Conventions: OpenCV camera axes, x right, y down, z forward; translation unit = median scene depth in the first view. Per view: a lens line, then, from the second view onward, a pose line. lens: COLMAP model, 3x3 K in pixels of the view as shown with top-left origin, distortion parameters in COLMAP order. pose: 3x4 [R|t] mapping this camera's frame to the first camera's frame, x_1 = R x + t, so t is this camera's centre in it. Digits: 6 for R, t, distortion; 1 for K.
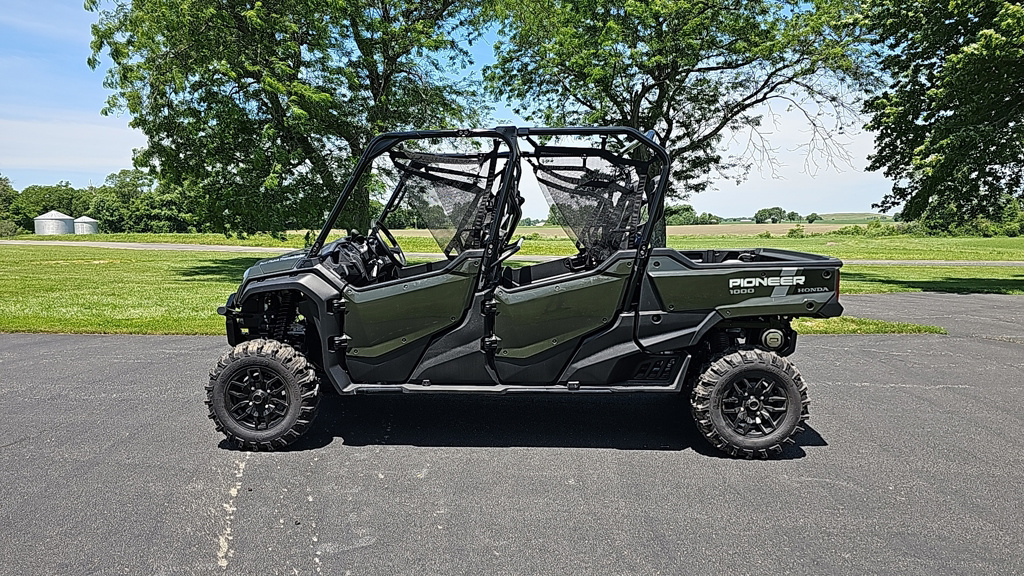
lens RADIAL K [[701.0, 0, 516.1], [0, 701.0, 278.7], [0, 0, 1]] dist [0.028199, -0.012351]
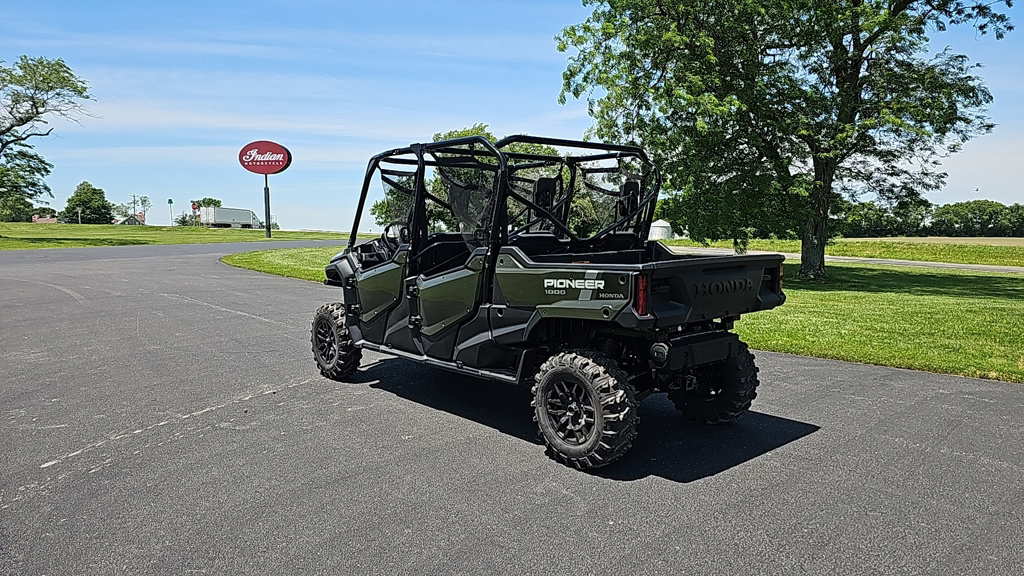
lens RADIAL K [[701.0, 0, 507.2], [0, 701.0, 292.8], [0, 0, 1]] dist [0.028199, -0.012351]
pose [[0.686305, 0.072570, -0.723684, 0.964676], [-0.064981, 0.997149, 0.038368, -0.014151], [0.724405, 0.020694, 0.689064, 0.263817]]
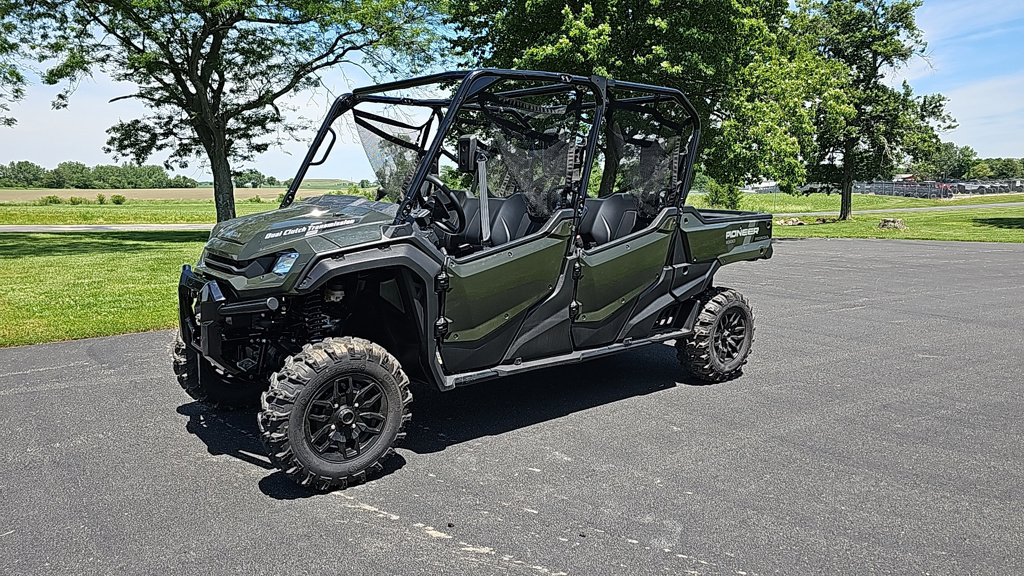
lens RADIAL K [[701.0, 0, 507.8], [0, 701.0, 291.9], [0, 0, 1]] dist [0.028199, -0.012351]
pose [[0.752443, -0.090665, 0.652388, -0.717547], [0.045794, 0.995285, 0.085502, -0.015687], [-0.657064, -0.034460, 0.753047, 0.345705]]
